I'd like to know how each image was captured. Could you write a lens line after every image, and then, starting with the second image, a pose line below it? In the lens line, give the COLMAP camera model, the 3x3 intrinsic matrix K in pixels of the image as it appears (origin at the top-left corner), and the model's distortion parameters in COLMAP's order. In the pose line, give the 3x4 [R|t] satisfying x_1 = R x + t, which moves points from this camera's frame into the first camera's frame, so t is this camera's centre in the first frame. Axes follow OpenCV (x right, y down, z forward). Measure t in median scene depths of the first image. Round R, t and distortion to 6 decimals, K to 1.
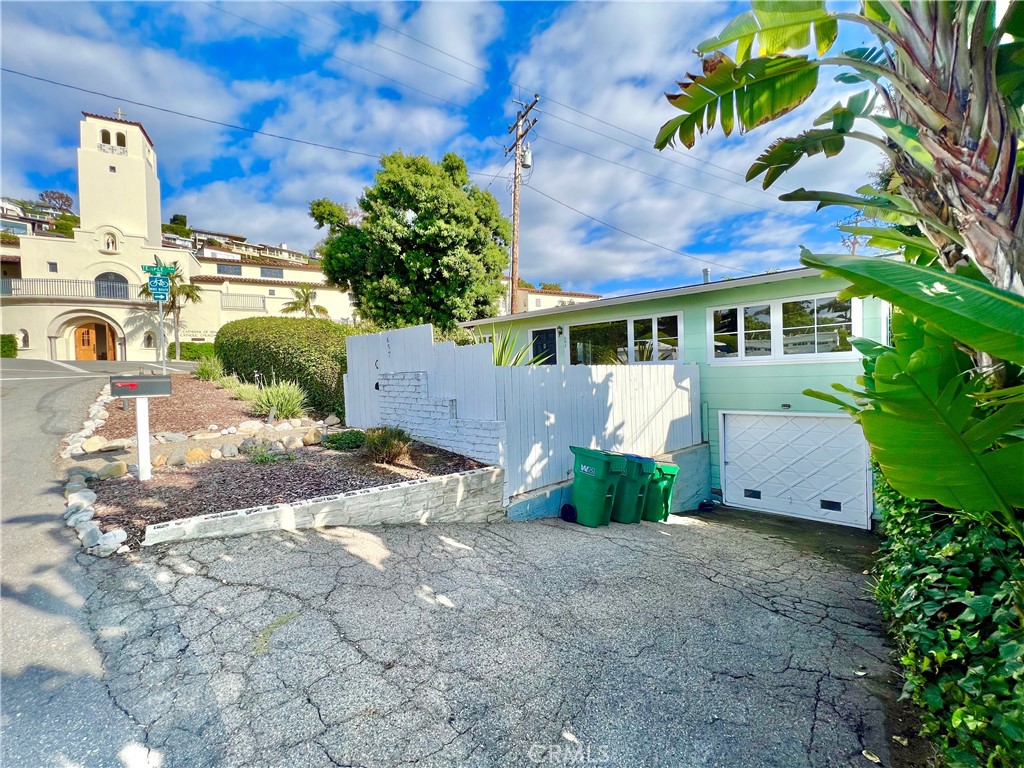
lens RADIAL K [[412.0, 0, 511.8], [0, 412.0, 384.6], [0, 0, 1]] dist [-0.003420, 0.000025]
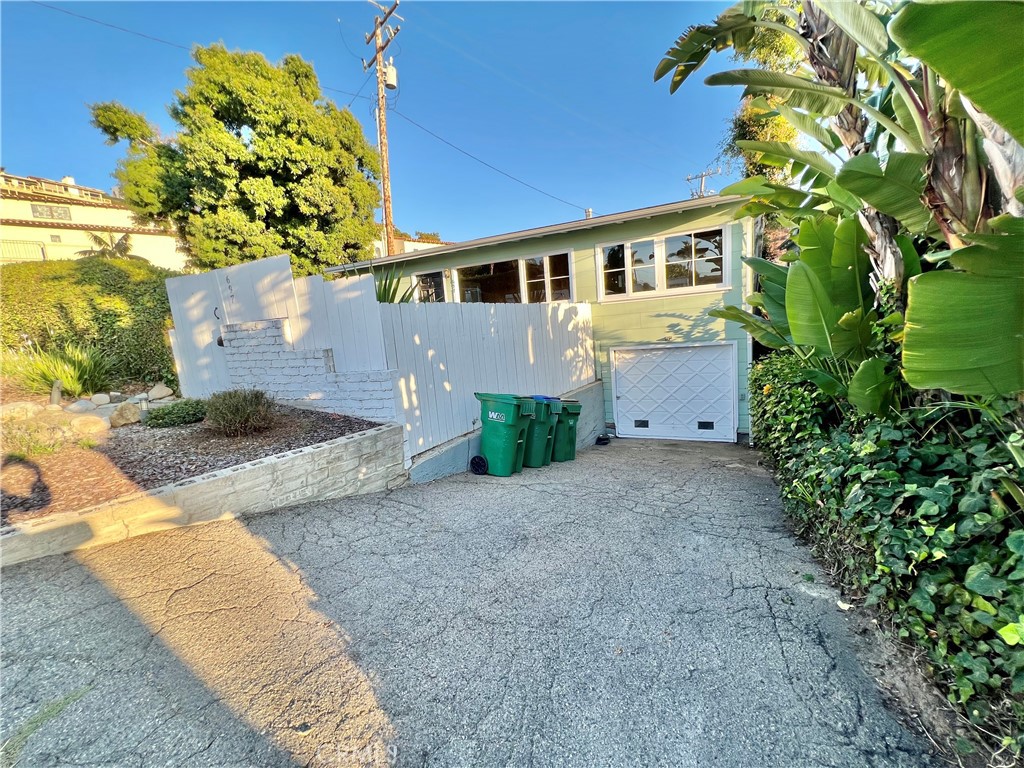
lens RADIAL K [[412.0, 0, 515.4], [0, 412.0, 379.7], [0, 0, 1]] dist [-0.003420, 0.000025]
pose [[0.957823, -0.086124, 0.274149, -0.017134], [0.059702, 0.992855, 0.103316, 0.032860], [-0.281088, -0.082591, 0.956121, 0.117585]]
